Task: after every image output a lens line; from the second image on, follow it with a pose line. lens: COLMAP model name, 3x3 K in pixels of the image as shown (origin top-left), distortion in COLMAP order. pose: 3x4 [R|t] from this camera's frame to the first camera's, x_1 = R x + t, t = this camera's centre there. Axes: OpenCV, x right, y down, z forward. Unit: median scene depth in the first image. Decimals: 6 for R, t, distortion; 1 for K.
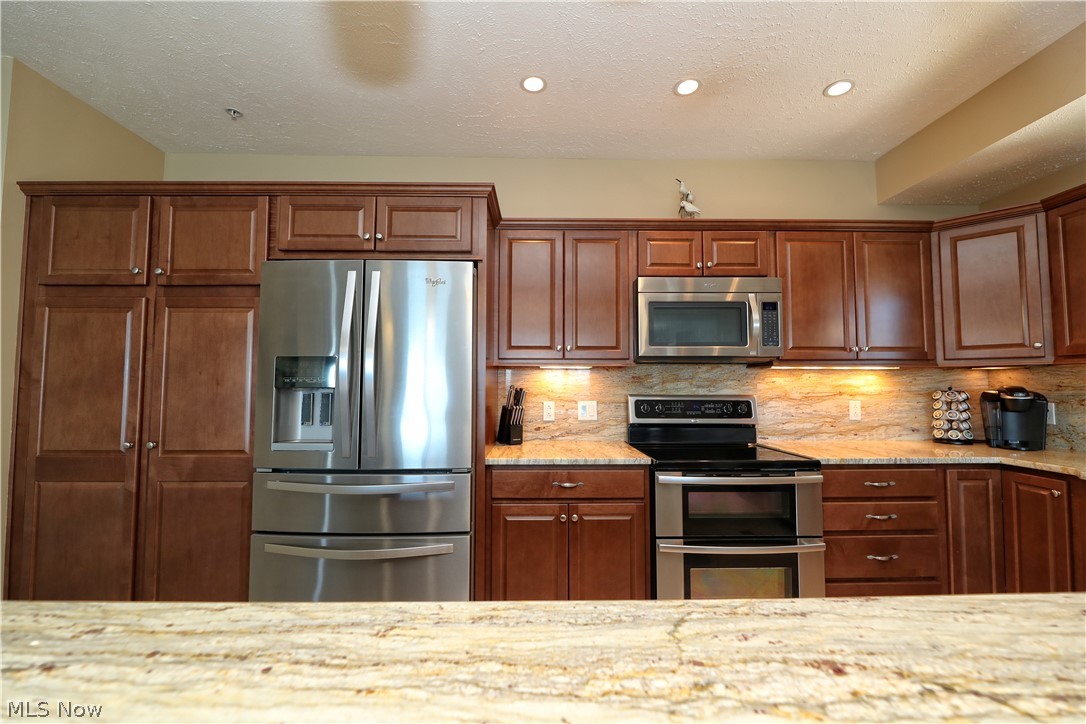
lens RADIAL K [[439.1, 0, 543.0], [0, 439.1, 362.0], [0, 0, 1]] dist [-0.002588, -0.000459]
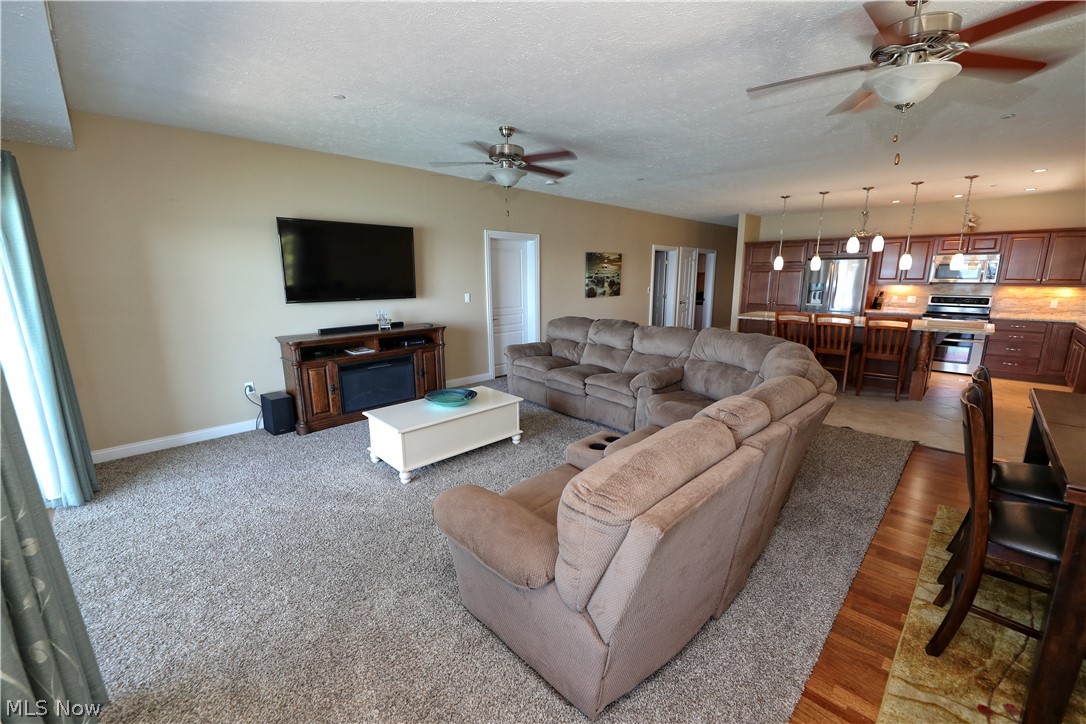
lens RADIAL K [[451.8, 0, 543.0], [0, 451.8, 362.0], [0, 0, 1]] dist [0.001118, 0.000475]
pose [[0.705454, 0.137770, -0.695237, 0.538807], [0.043040, 0.970788, 0.236047, -0.307102], [0.707448, -0.196443, 0.678916, -2.910410]]
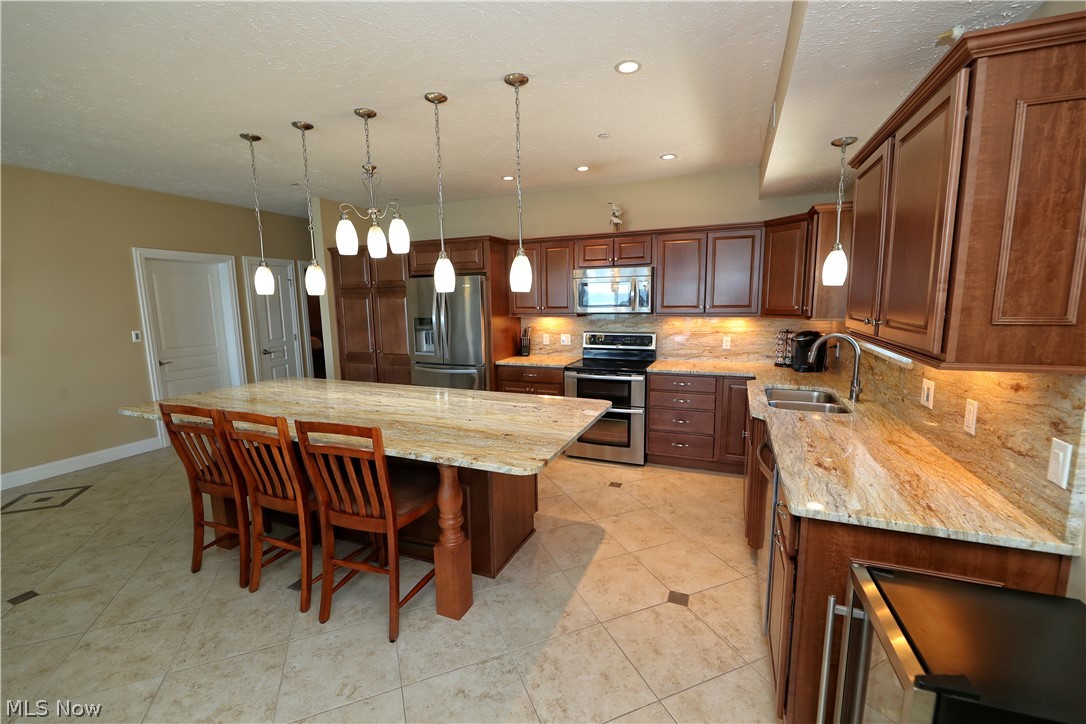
lens RADIAL K [[439.1, 0, 543.0], [0, 439.1, 362.0], [0, 0, 1]] dist [-0.002588, -0.000459]
pose [[0.916788, 0.042161, -0.397142, 0.785287], [0.038493, 0.980454, 0.192945, -0.161106], [0.397515, -0.192177, 0.897246, -0.730124]]
